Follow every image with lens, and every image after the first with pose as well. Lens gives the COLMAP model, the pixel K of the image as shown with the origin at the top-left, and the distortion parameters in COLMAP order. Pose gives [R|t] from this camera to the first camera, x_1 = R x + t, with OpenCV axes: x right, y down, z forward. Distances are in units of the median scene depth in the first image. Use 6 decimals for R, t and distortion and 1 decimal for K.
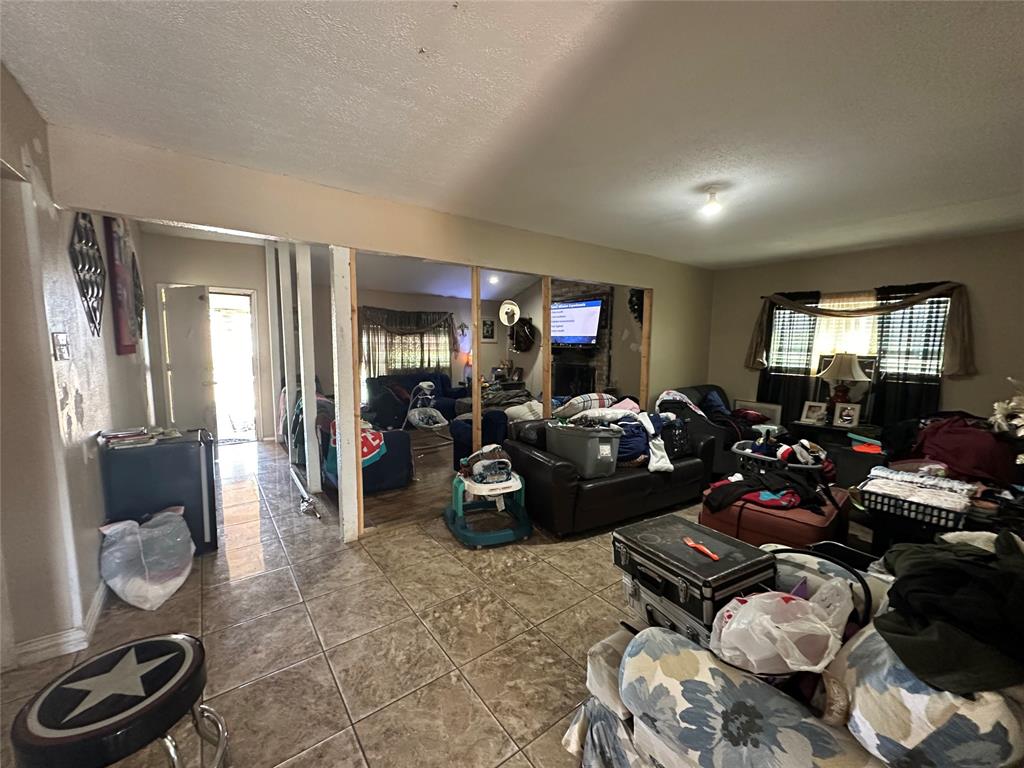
lens RADIAL K [[407.3, 0, 512.0], [0, 407.3, 384.0], [0, 0, 1]] dist [-0.000187, 0.000034]
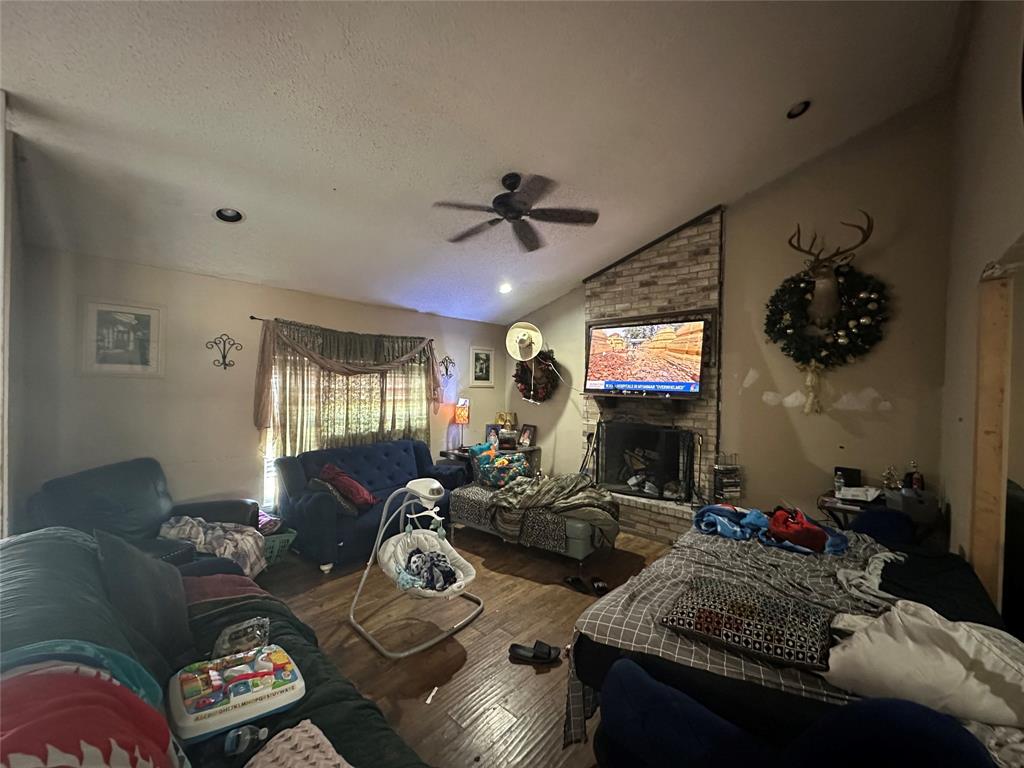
lens RADIAL K [[407.3, 0, 512.0], [0, 407.3, 384.0], [0, 0, 1]] dist [-0.000187, 0.000034]
pose [[0.981667, 0.003502, 0.190572, -0.148138], [0.014538, 0.995543, -0.093183, -0.049480], [-0.190049, 0.094245, 0.977241, 0.391769]]
